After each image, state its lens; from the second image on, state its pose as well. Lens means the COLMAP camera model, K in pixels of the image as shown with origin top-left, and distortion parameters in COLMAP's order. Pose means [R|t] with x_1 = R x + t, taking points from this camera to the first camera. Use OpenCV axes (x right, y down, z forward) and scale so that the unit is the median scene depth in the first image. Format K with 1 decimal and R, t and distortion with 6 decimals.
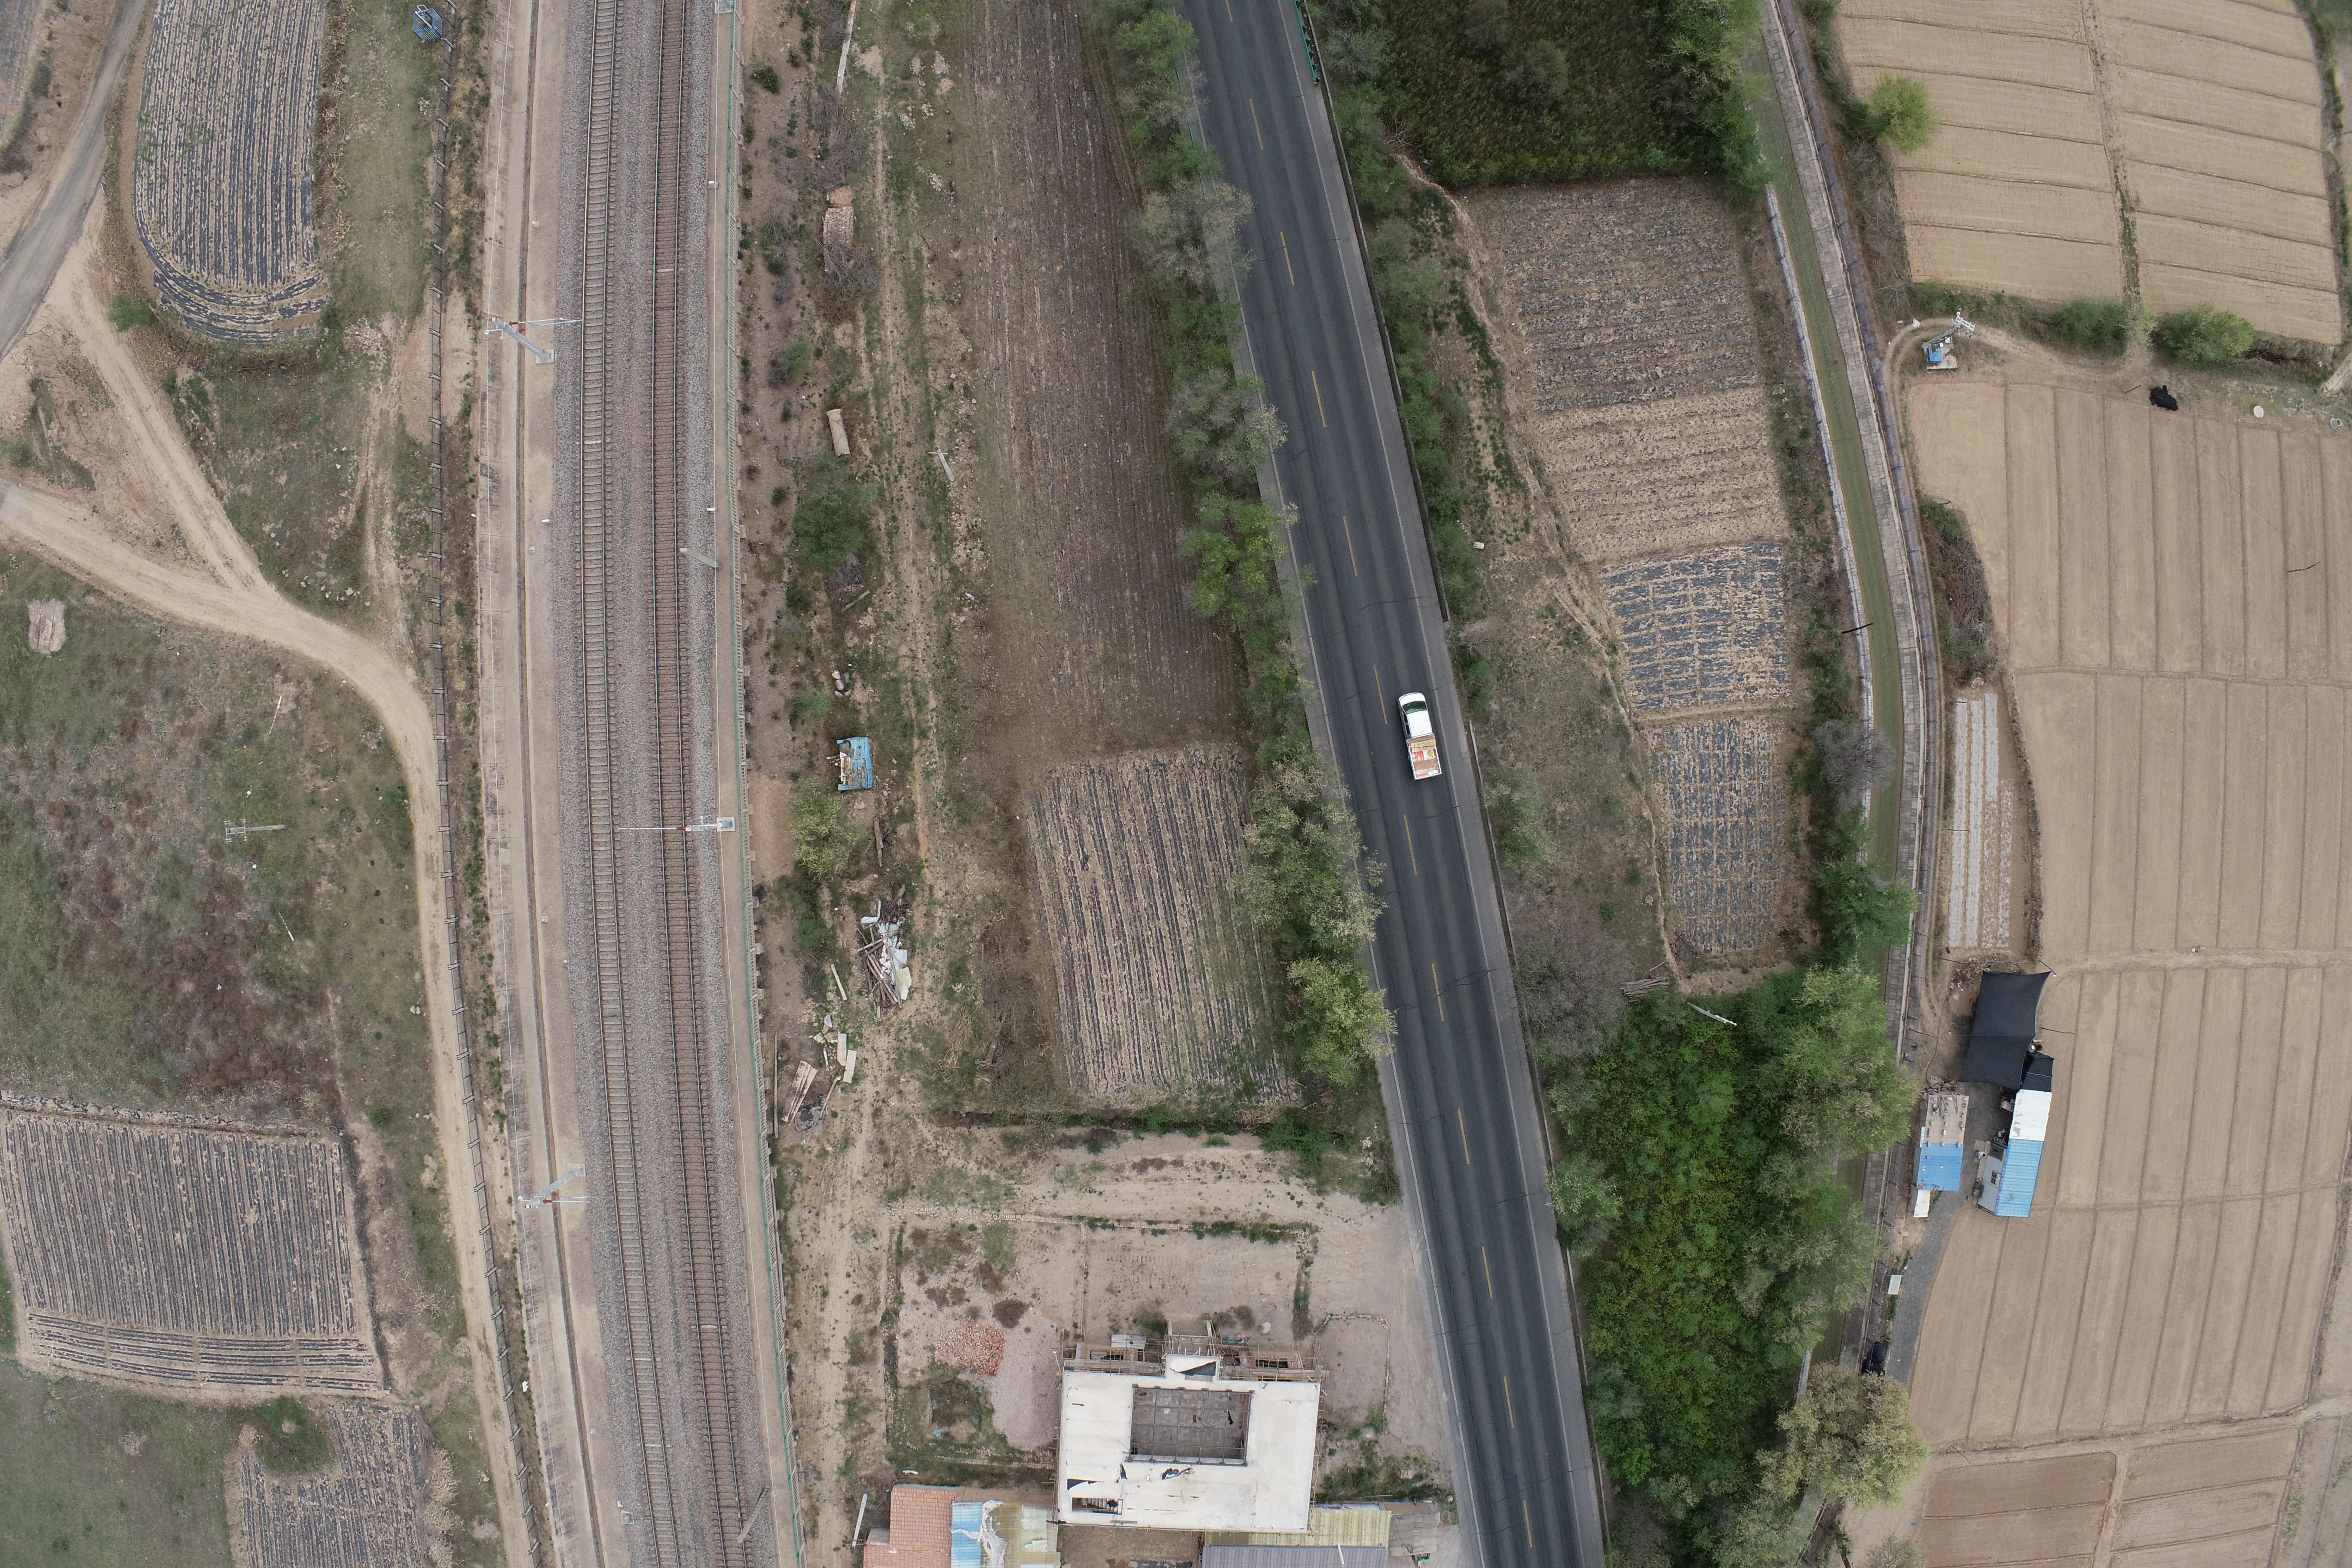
lens RADIAL K [[1629.3, 0, 1157.6], [0, 1629.3, 780.9], [0, 0, 1]] dist [-0.224287, 0.066321]
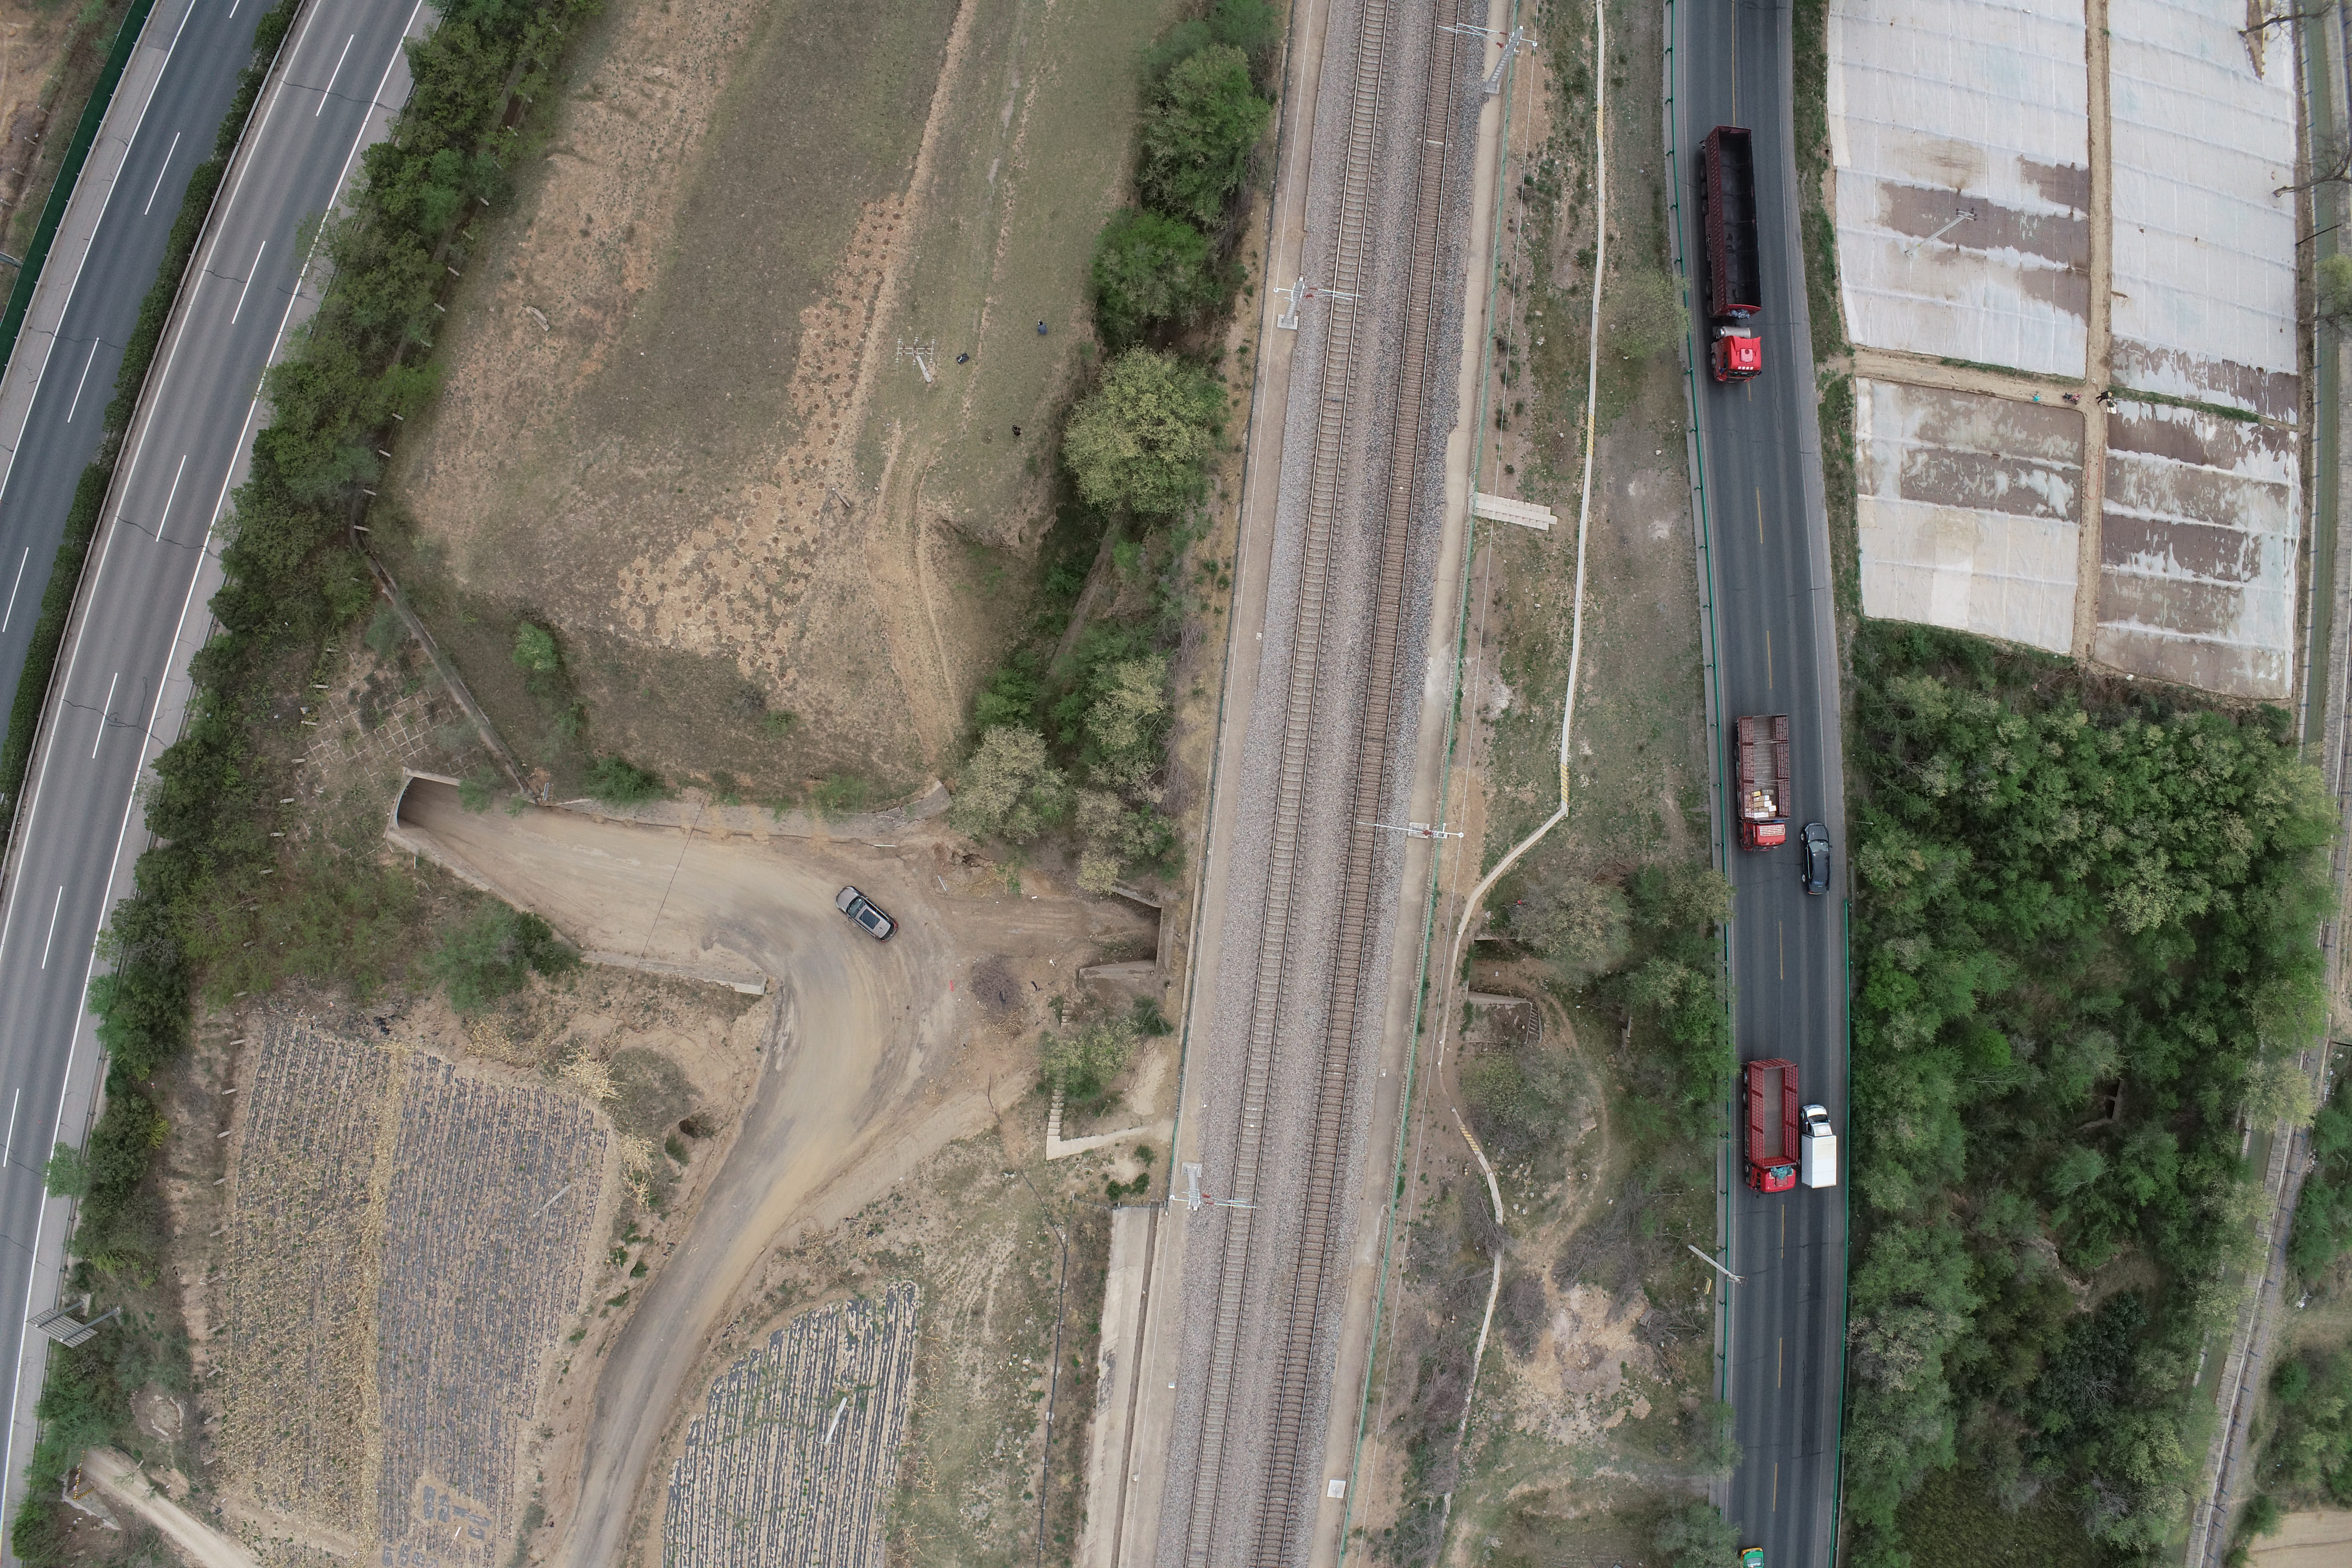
lens RADIAL K [[1626.0, 0, 1174.9], [0, 1626.0, 790.1], [0, 0, 1]] dist [-0.224967, 0.068363]
pose [[0.988310, 0.141395, 0.057013, -0.505839], [-0.147637, 0.980911, 0.126559, -1.141547], [-0.038029, -0.133497, 0.990319, 0.073050]]
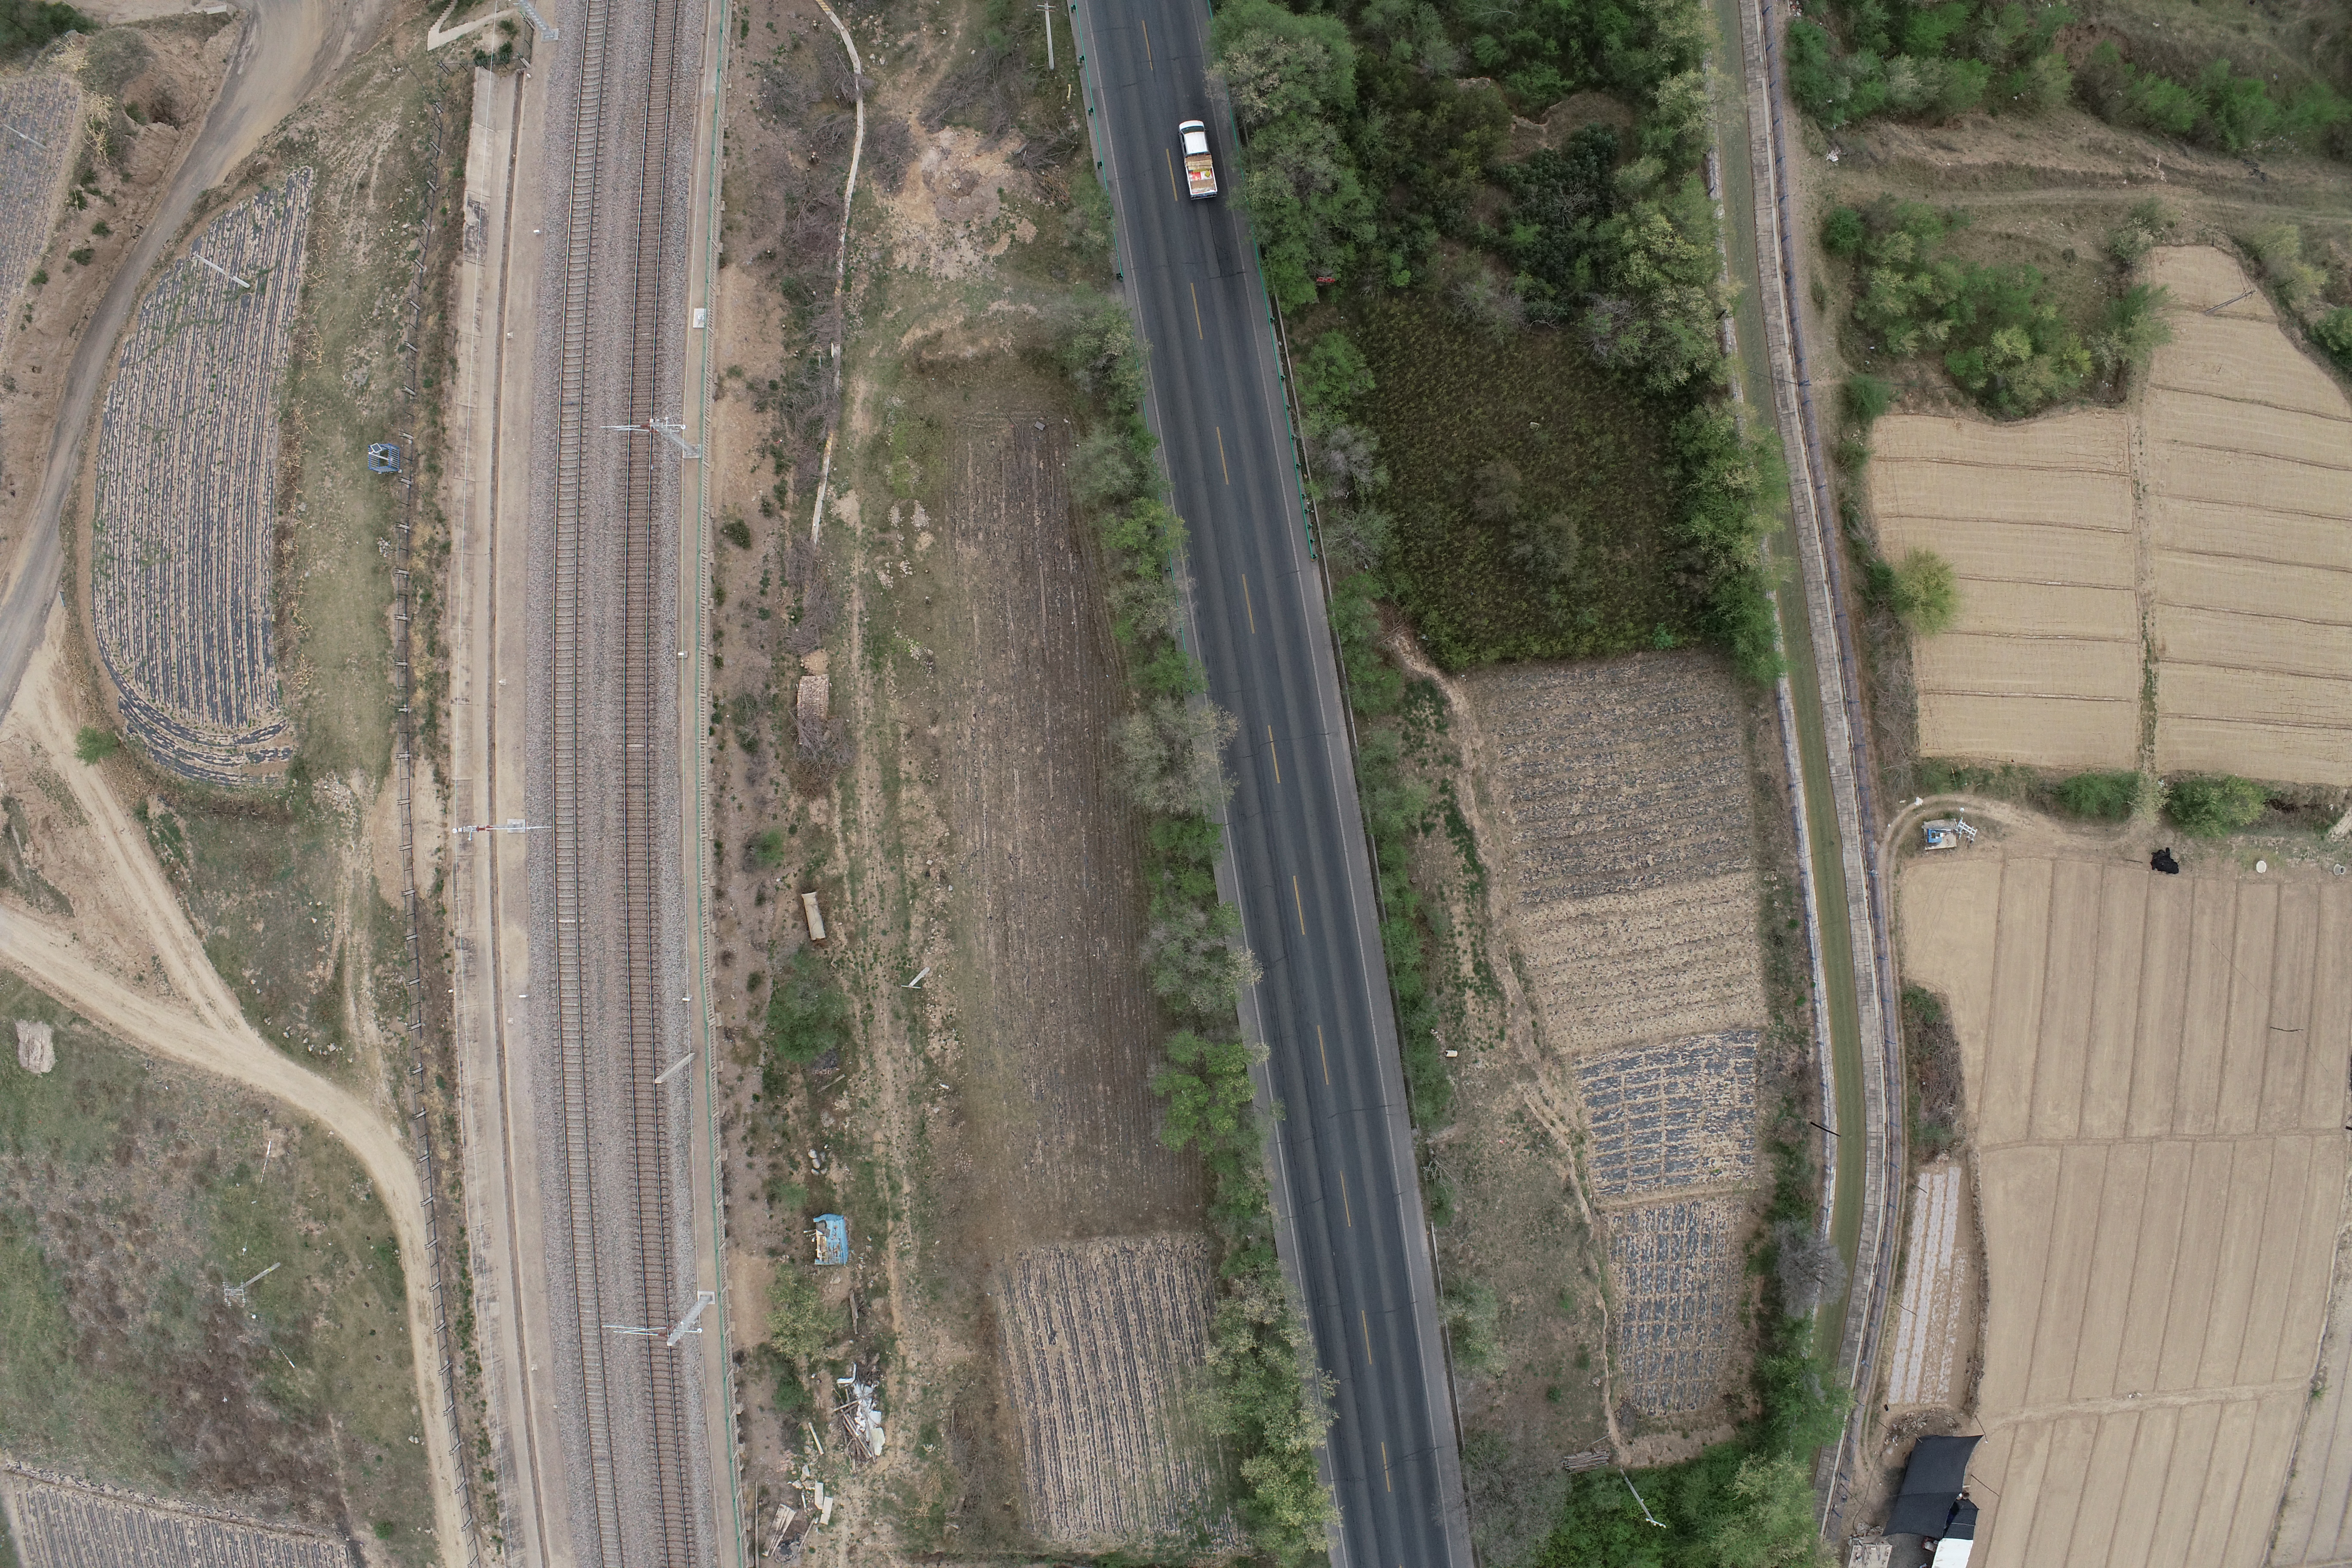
lens RADIAL K [[1629.3, 0, 1157.6], [0, 1629.3, 780.9], [0, 0, 1]] dist [-0.224287, 0.066321]
pose [[0.999486, 0.031778, -0.004199, 0.015399], [-0.031610, 0.998873, 0.035399, -0.345520], [0.005319, -0.035248, 0.999364, 0.005029]]
